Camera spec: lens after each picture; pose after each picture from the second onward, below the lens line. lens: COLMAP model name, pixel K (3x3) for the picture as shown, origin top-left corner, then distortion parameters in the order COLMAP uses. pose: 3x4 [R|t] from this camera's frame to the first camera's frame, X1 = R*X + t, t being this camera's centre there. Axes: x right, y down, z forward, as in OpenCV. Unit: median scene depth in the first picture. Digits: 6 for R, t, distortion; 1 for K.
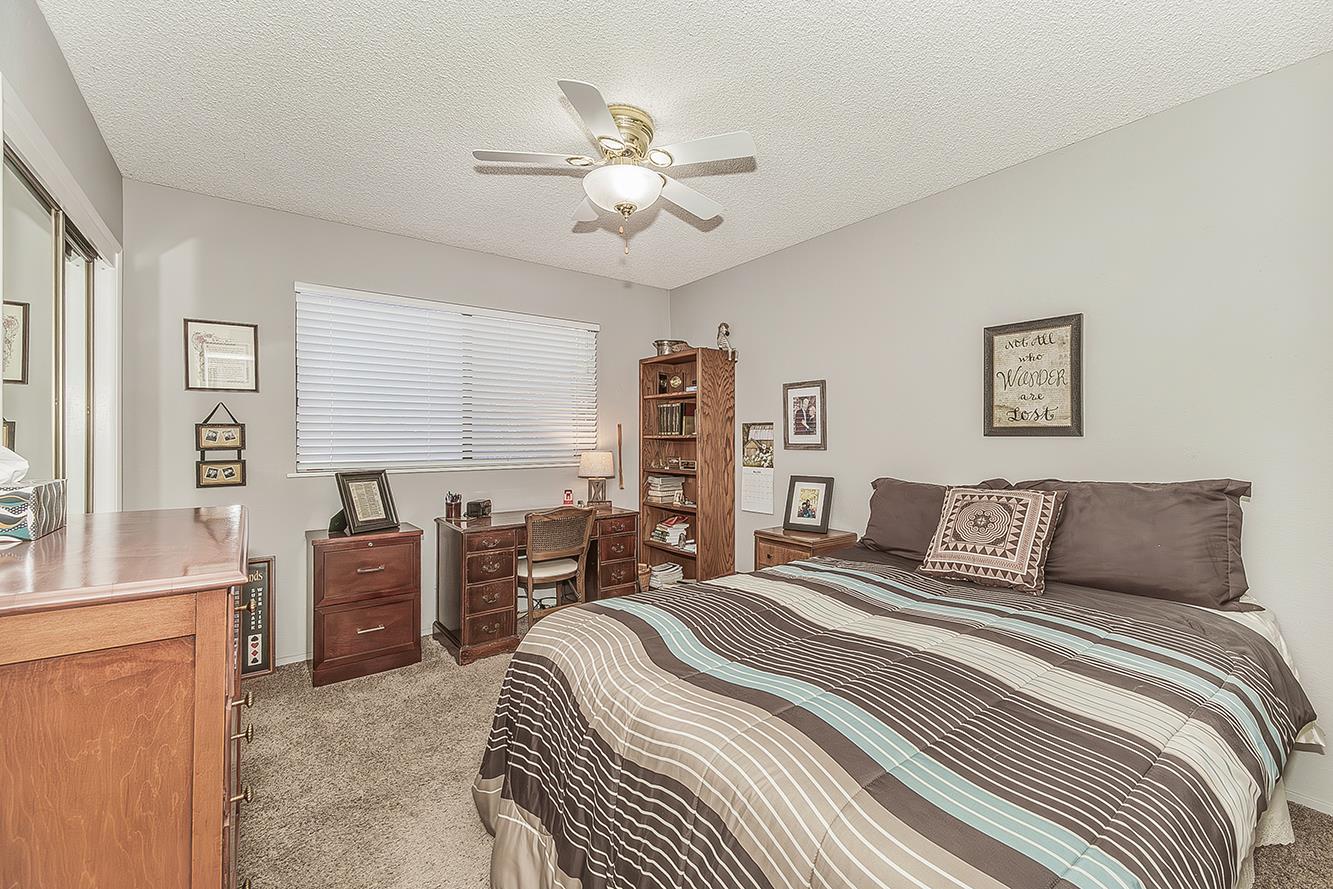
lens RADIAL K [[569.2, 0, 664.1], [0, 569.2, 438.5], [0, 0, 1]] dist [0.000870, 0.000153]
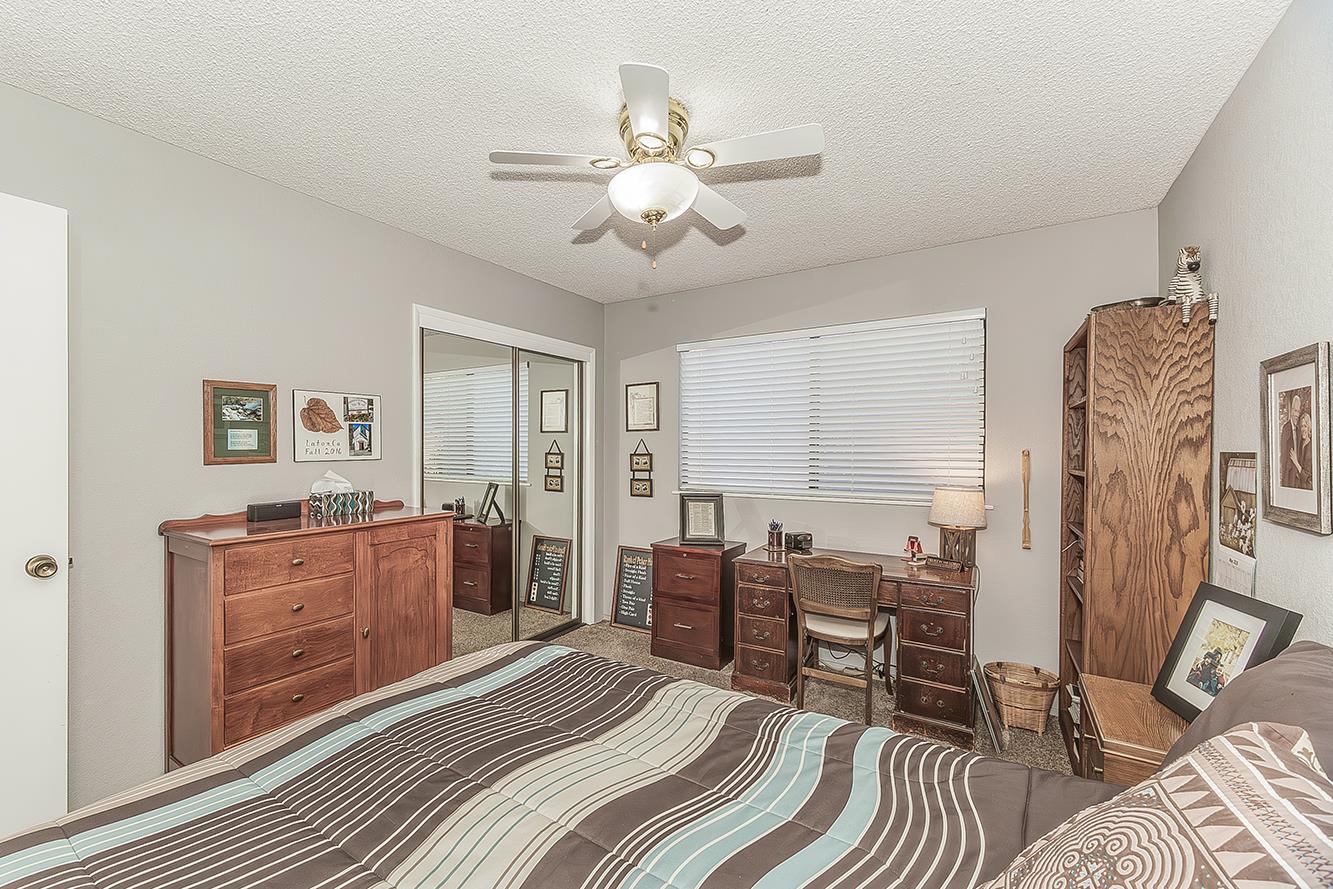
lens RADIAL K [[543.5, 0, 643.8], [0, 543.5, 447.8], [0, 0, 1]] dist [0.000491, 0.000244]
pose [[0.330677, -0.000938, -0.943743, 0.466014], [-0.001542, 0.999998, -0.001534, -0.033281], [0.943743, 0.001963, 0.330675, 0.468209]]
